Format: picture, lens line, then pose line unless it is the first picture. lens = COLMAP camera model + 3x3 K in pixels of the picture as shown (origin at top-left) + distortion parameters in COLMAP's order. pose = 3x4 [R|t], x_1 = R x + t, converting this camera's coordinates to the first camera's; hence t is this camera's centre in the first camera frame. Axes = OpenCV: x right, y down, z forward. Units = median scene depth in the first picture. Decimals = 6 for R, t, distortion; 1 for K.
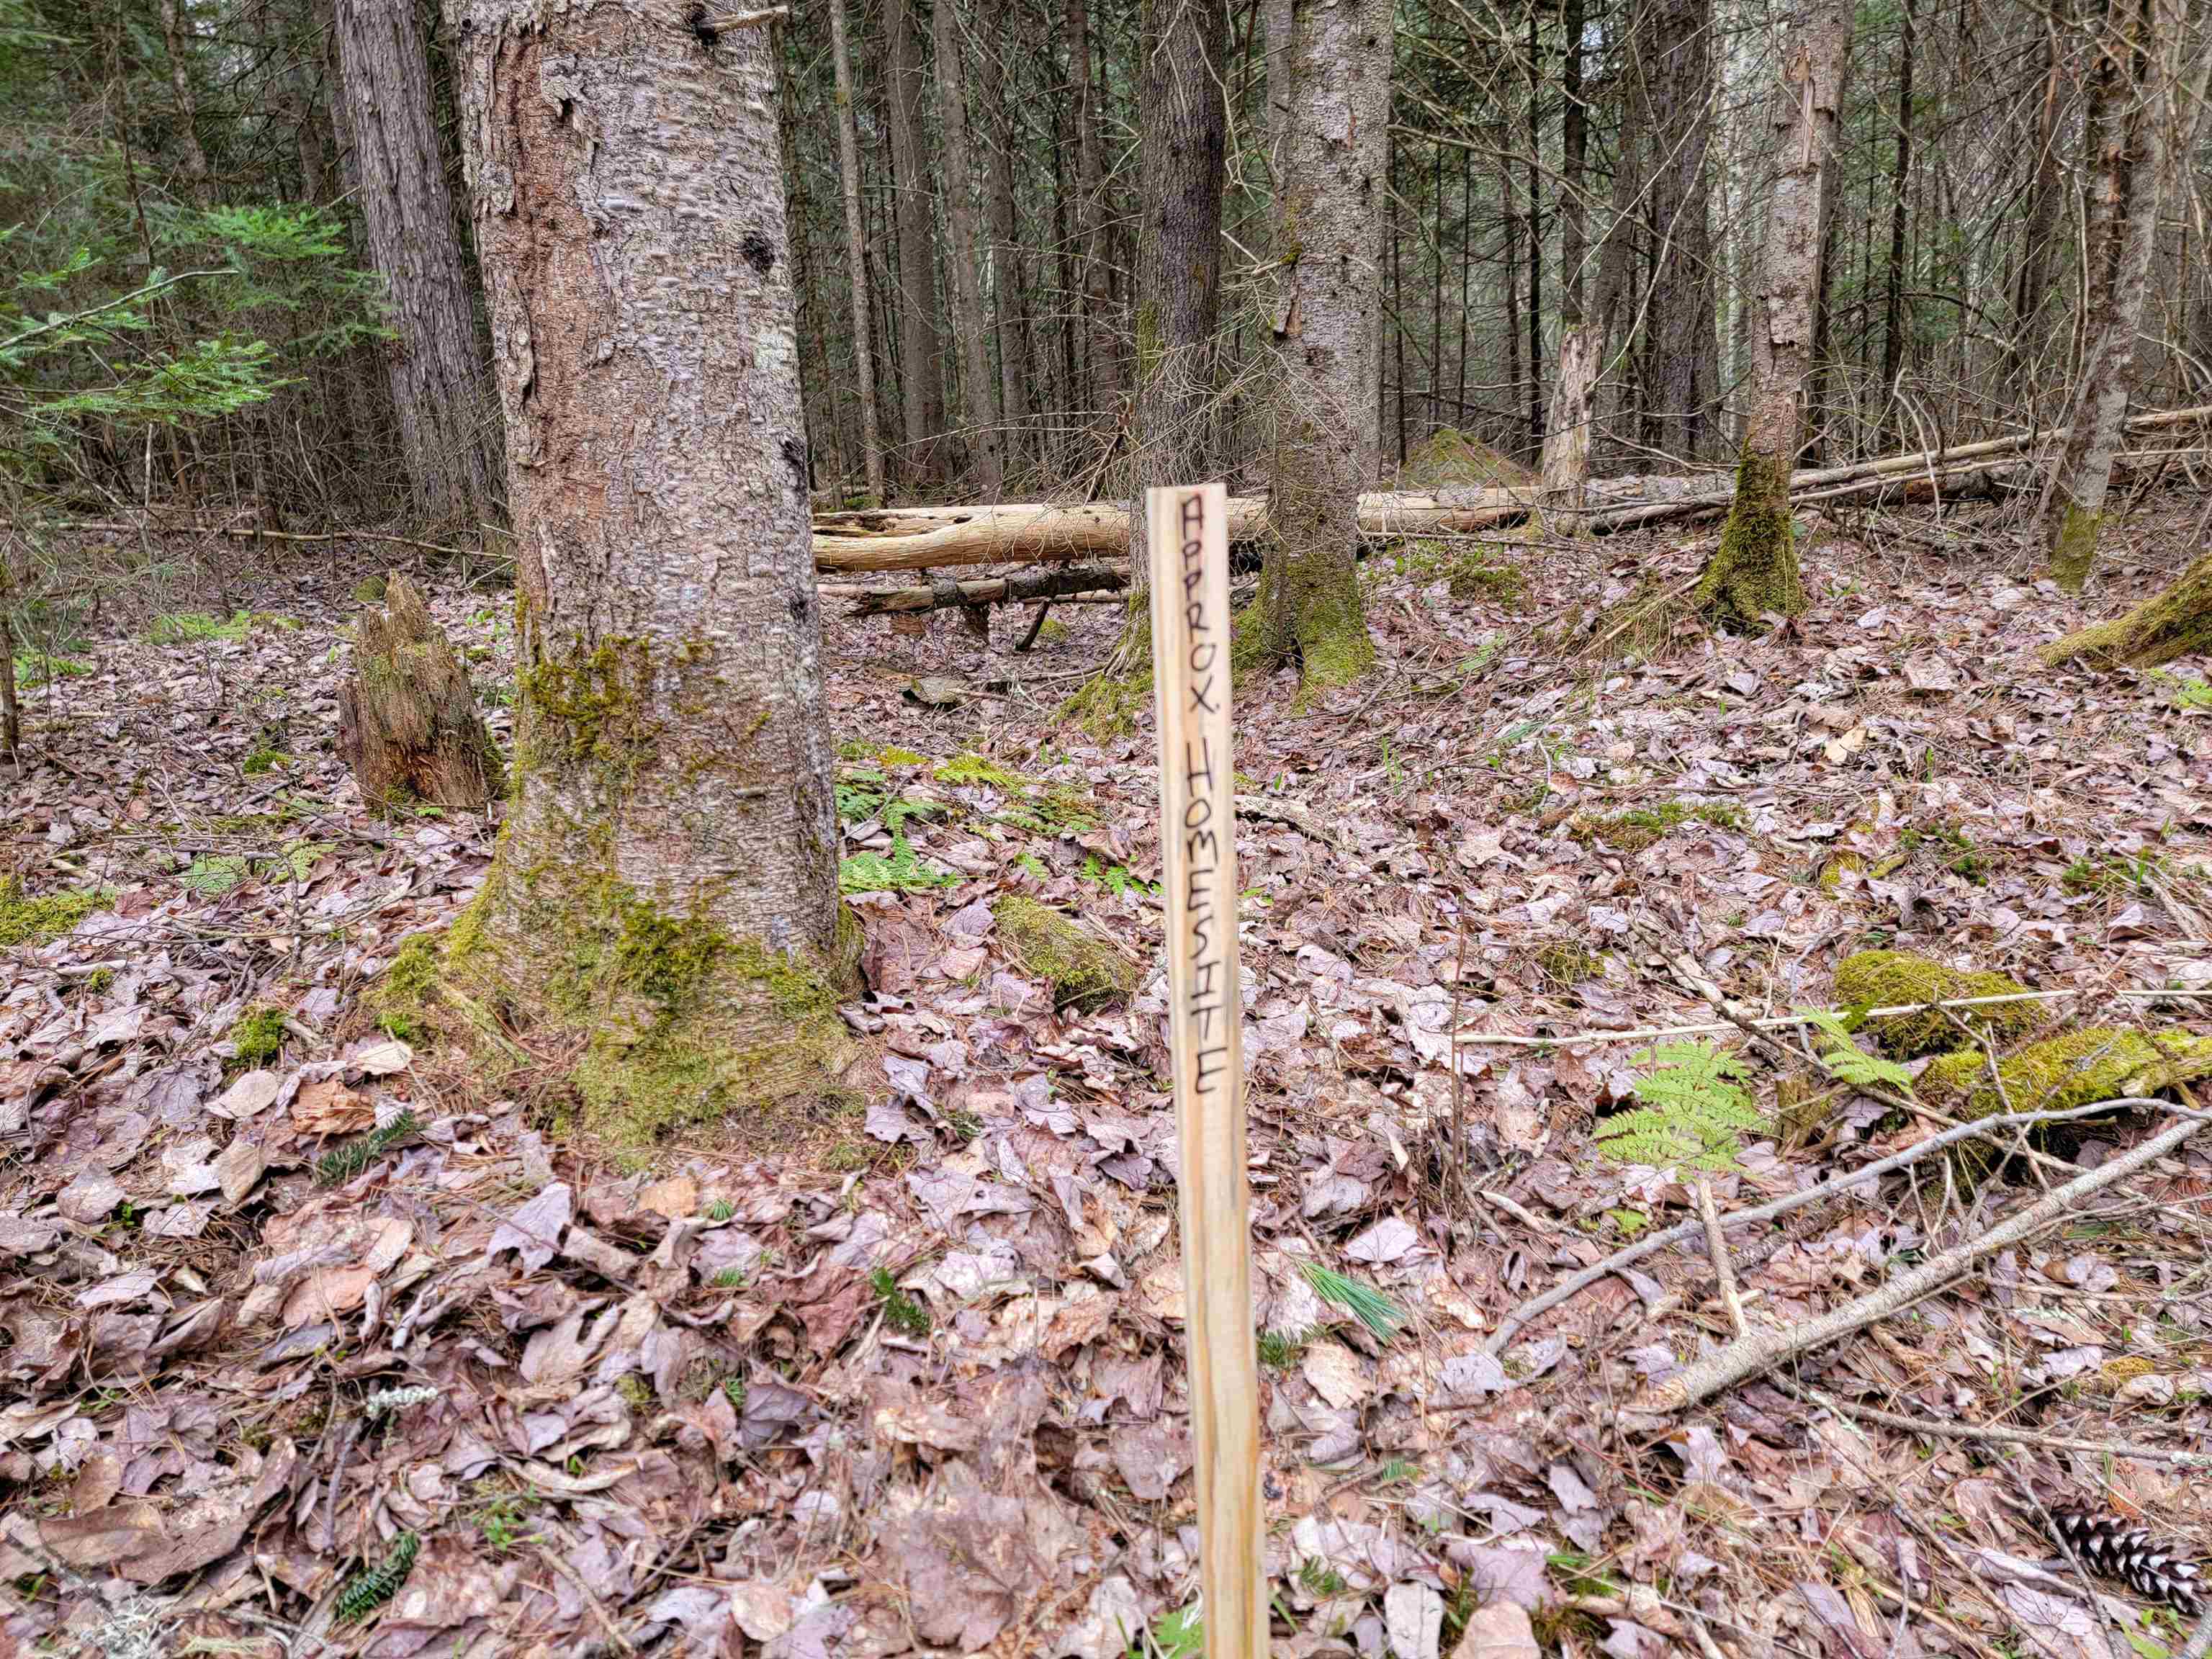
lens RADIAL K [[1590.3, 0, 1106.0], [0, 1590.3, 829.5], [0, 0, 1]] dist [0.088165, -0.074021]
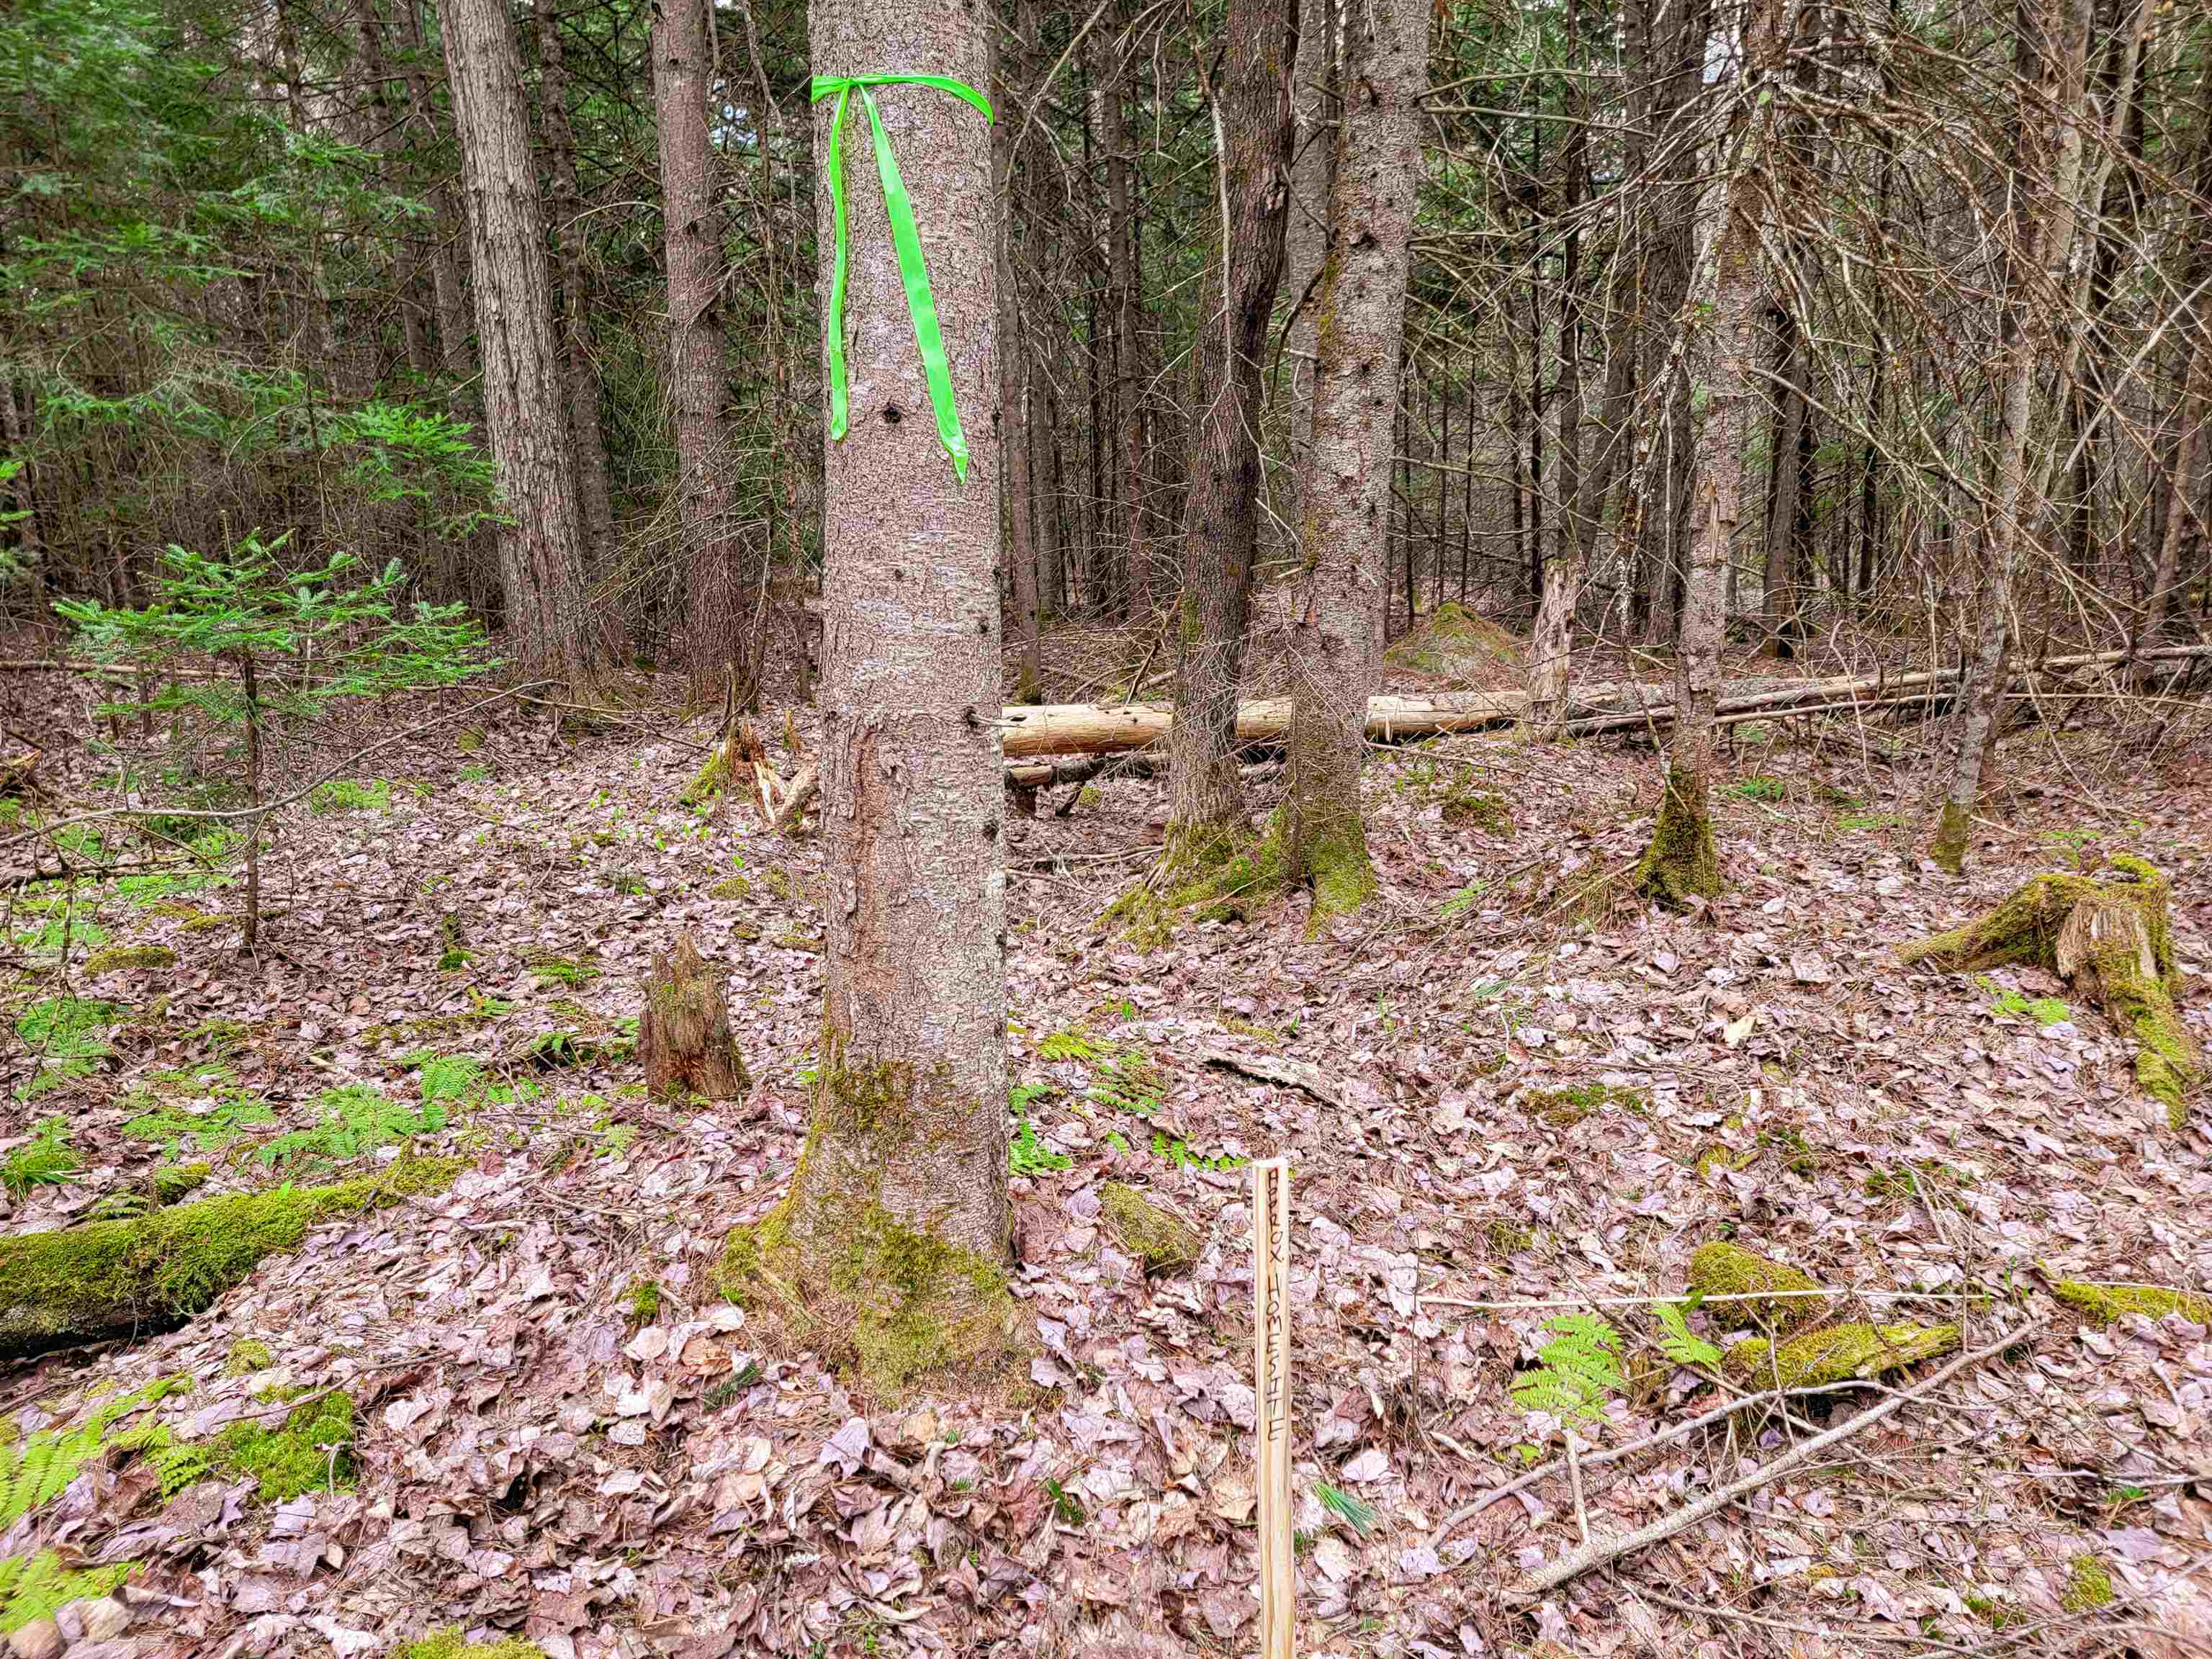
lens RADIAL K [[1529.8, 0, 1101.0], [0, 1529.8, 821.3], [0, 0, 1]] dist [0.078786, -0.058926]
pose [[0.999536, 0.026816, -0.014477, -0.074938], [-0.027843, 0.996710, -0.076114, -0.232879], [0.012388, 0.076482, 0.996994, -0.523035]]
